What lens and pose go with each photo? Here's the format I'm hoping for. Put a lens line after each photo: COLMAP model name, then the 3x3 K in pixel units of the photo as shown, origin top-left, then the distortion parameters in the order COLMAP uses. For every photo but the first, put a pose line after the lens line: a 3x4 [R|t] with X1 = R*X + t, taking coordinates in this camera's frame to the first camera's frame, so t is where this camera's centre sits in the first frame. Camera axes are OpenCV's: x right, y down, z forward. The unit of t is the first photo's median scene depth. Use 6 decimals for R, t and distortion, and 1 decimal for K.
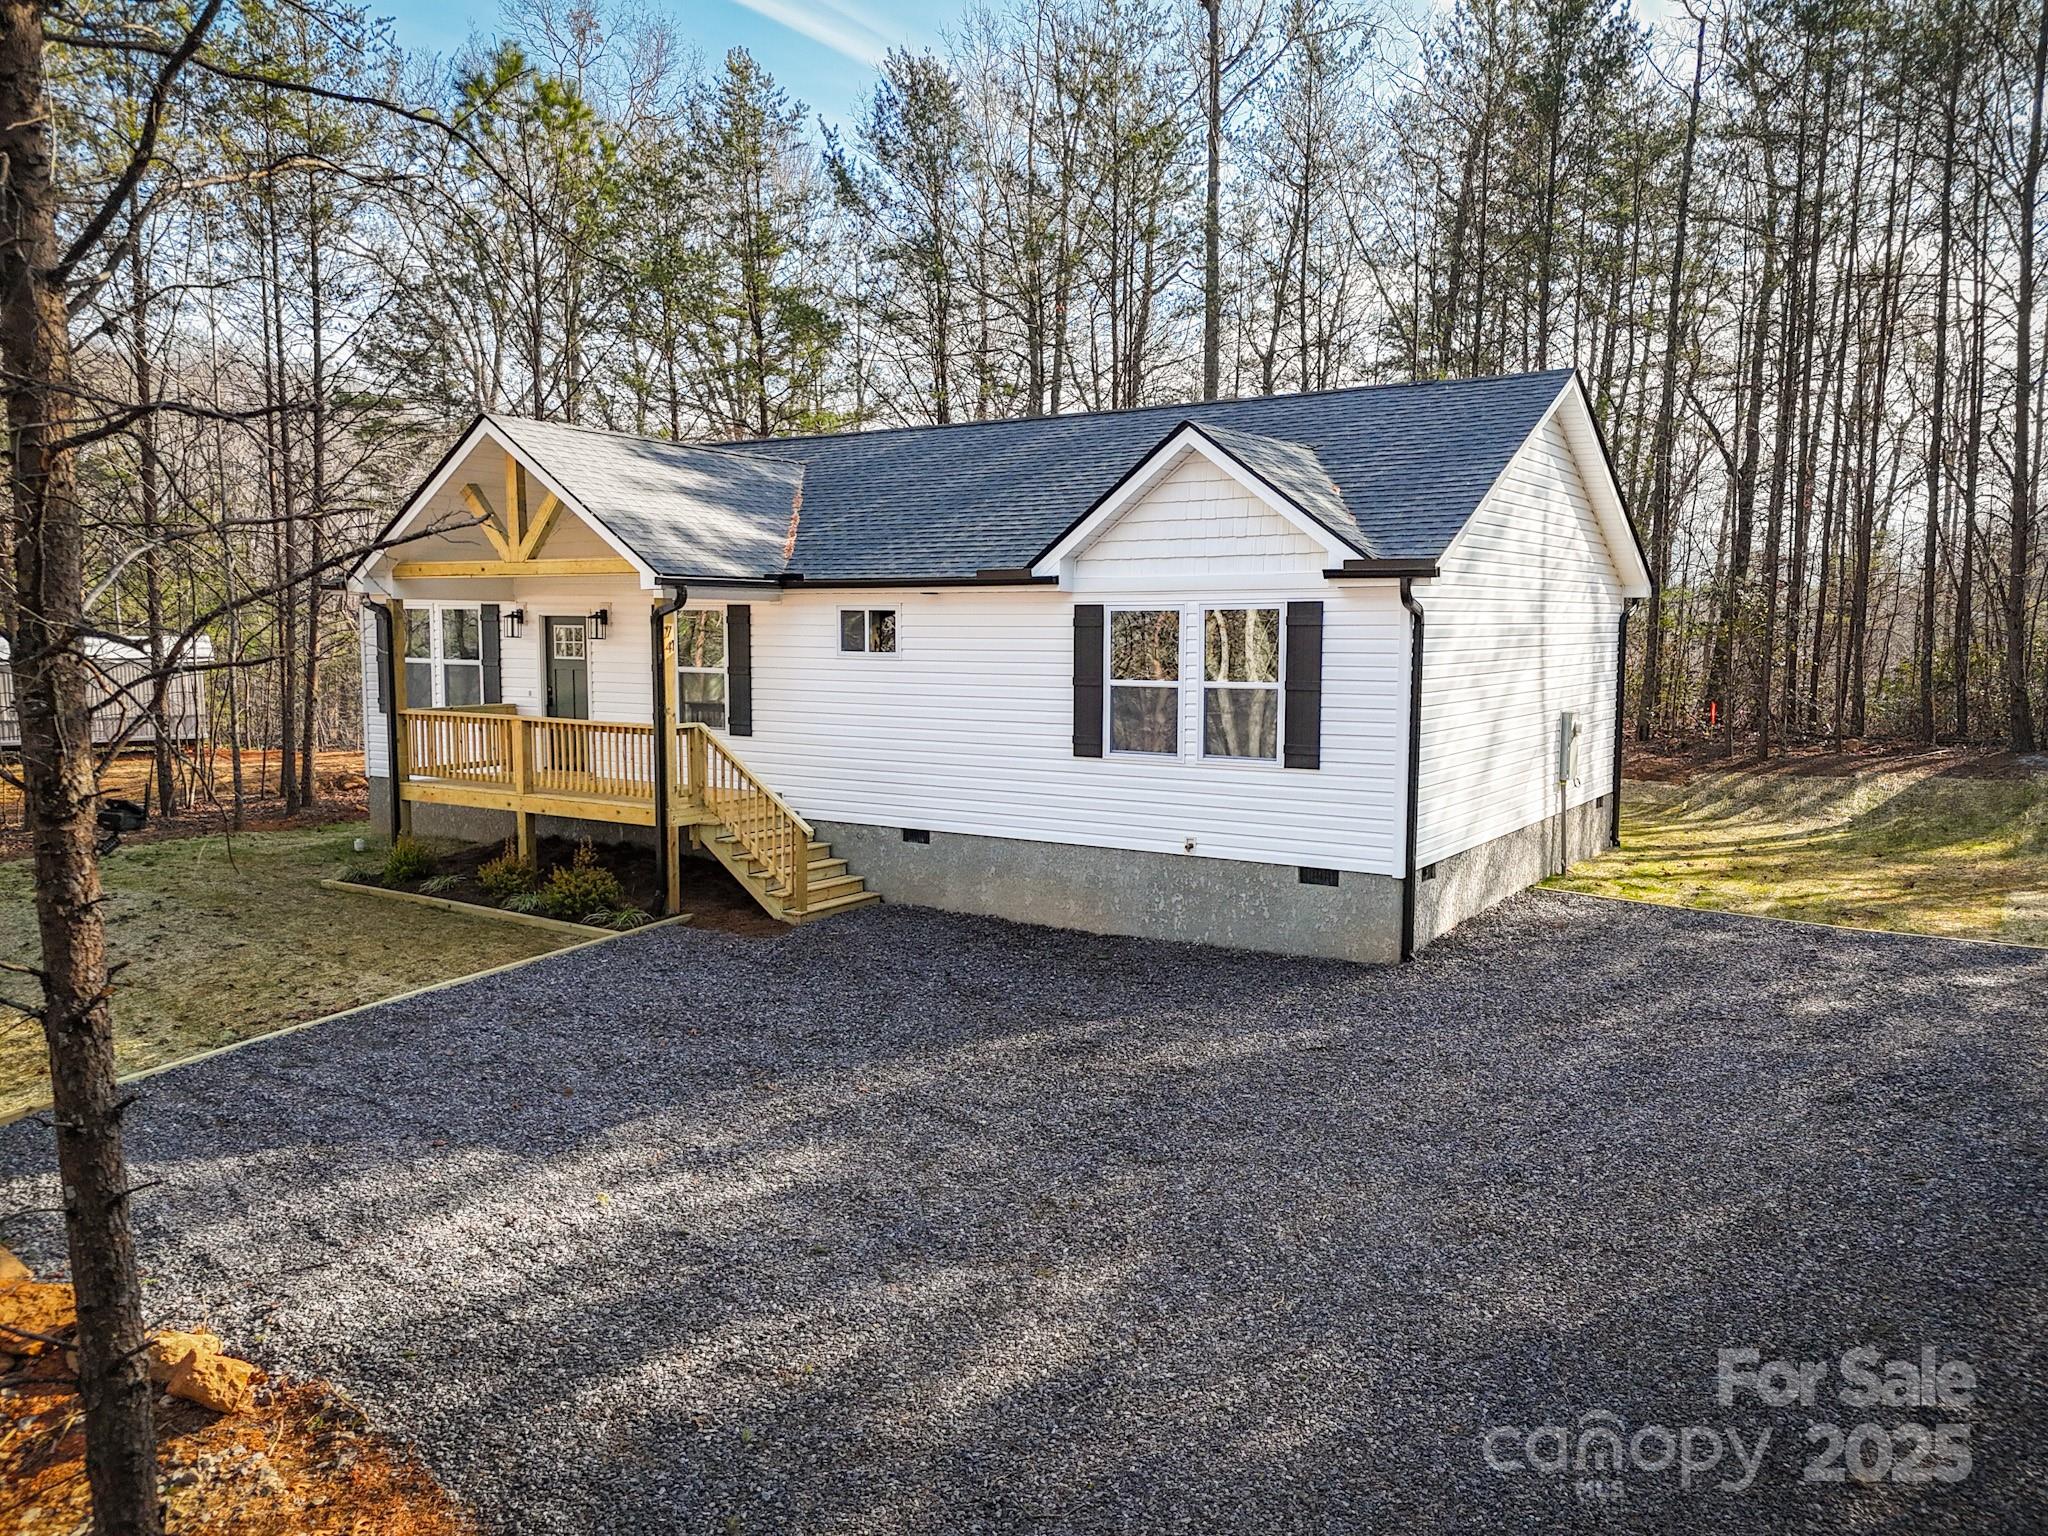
lens RADIAL K [[1450.7, 0, 1024.0], [0, 1450.7, 768.0], [0, 0, 1]] dist [-0.000210, -0.000744]
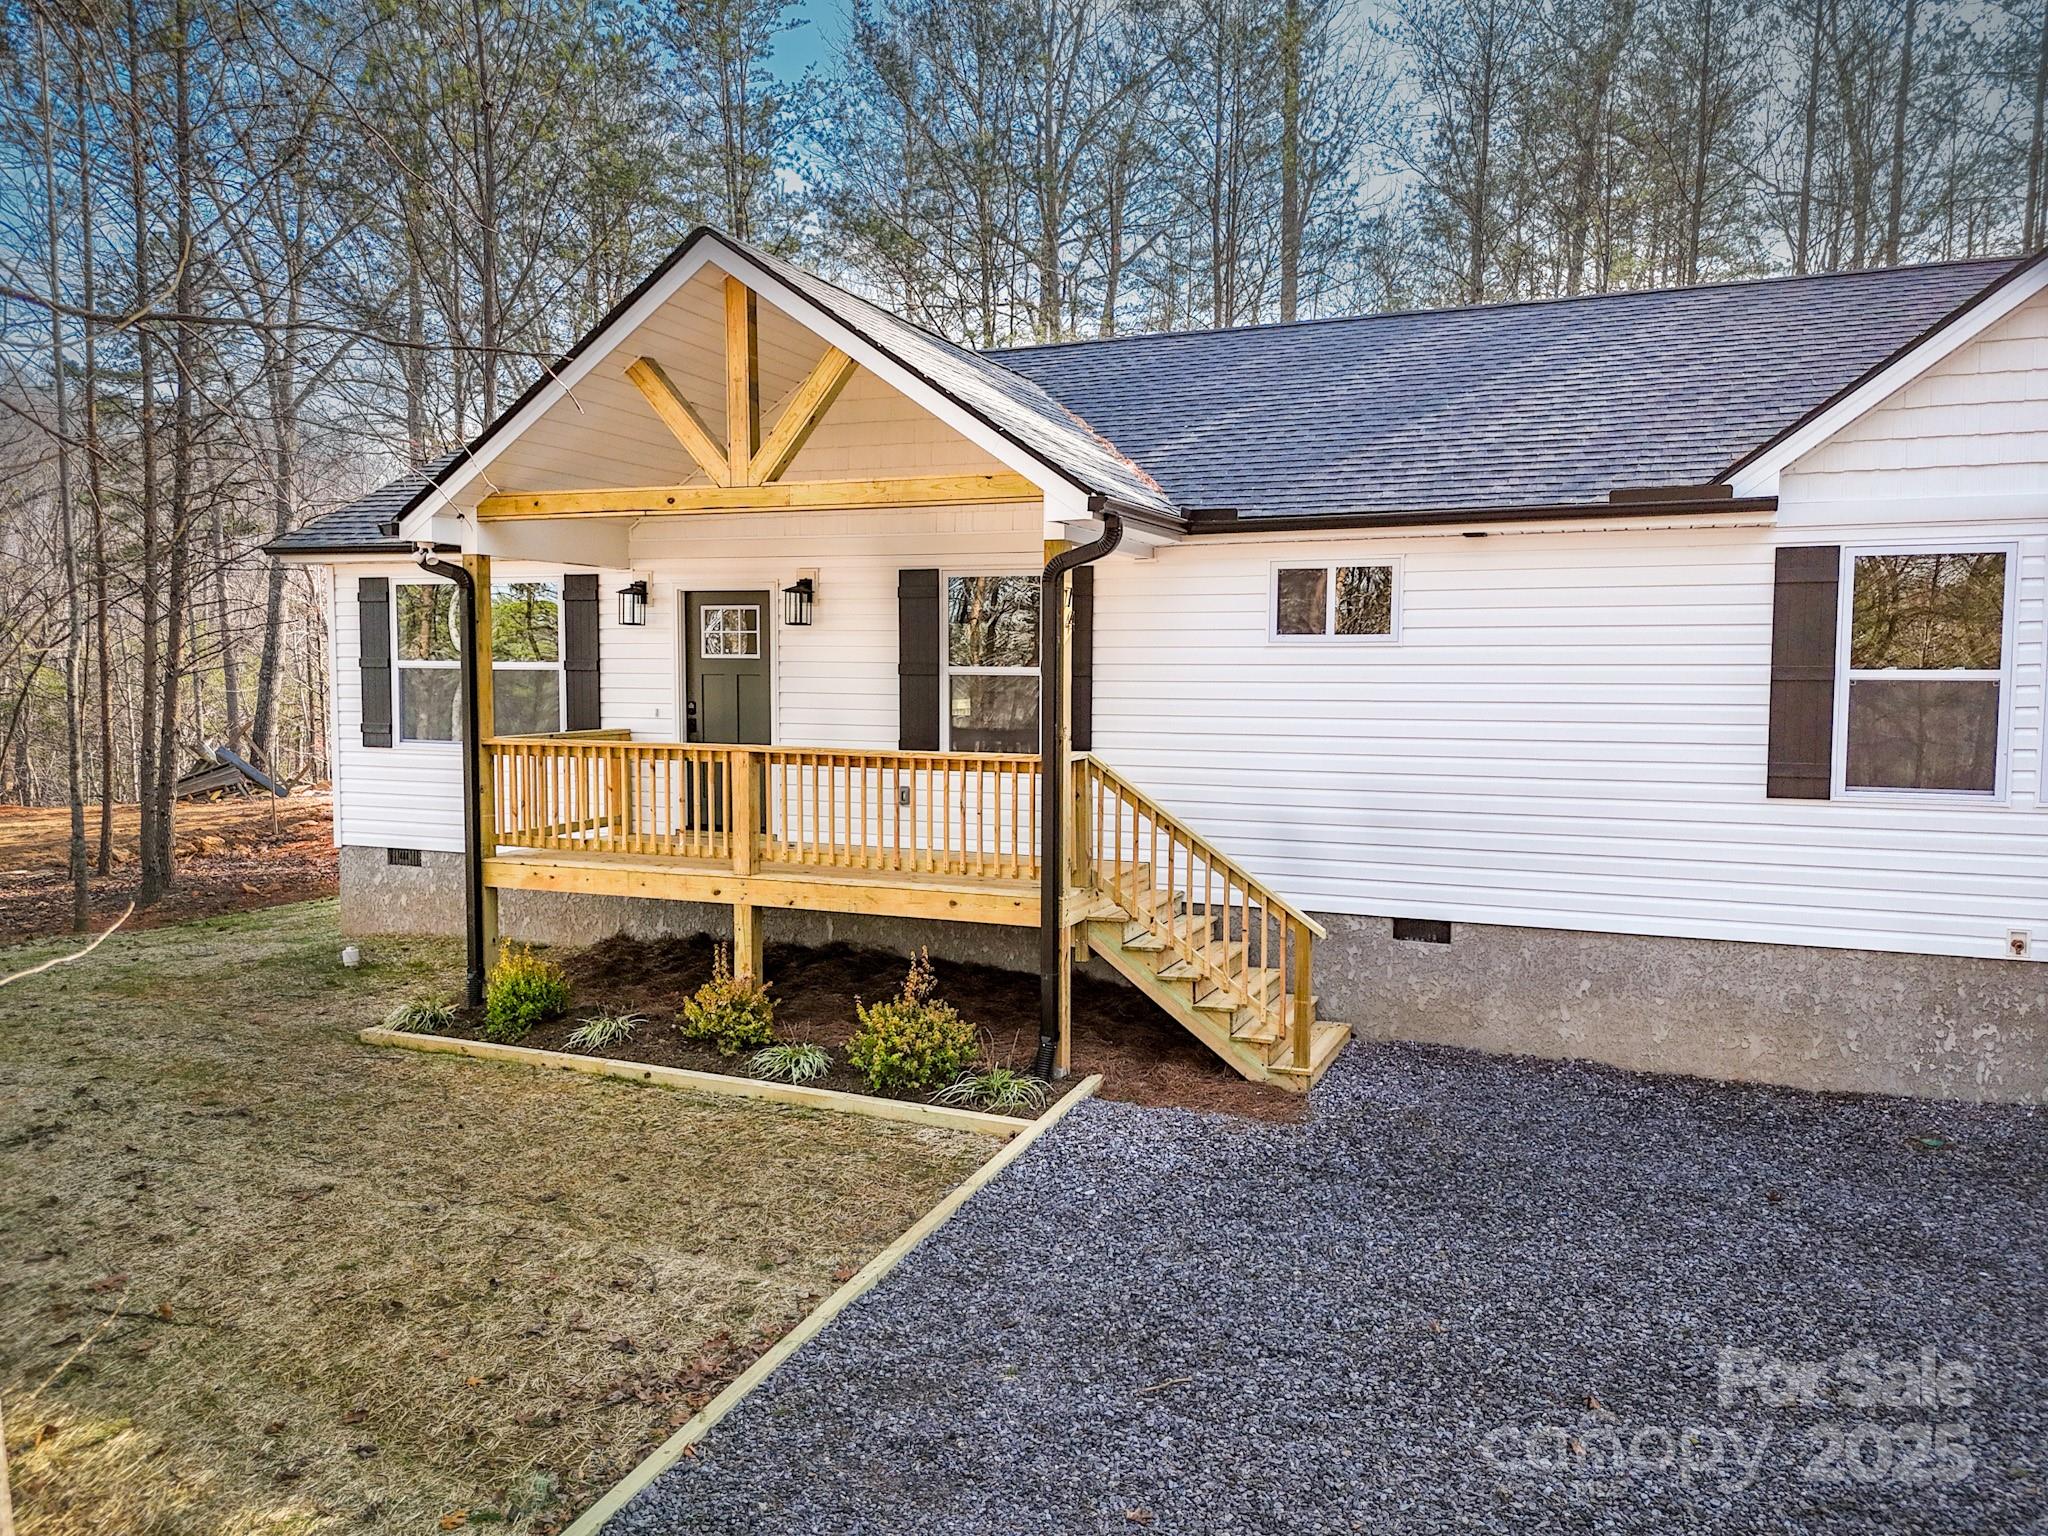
lens RADIAL K [[1542.6, 0, 1024.0], [0, 1542.6, 768.0], [0, 0, 1]] dist [-0.000315, -0.002880]
pose [[0.990485, -0.012959, 0.137010, -0.344179], [0.016564, 0.999545, -0.025202, -0.008913], [-0.136621, 0.027231, 0.990249, 0.384738]]
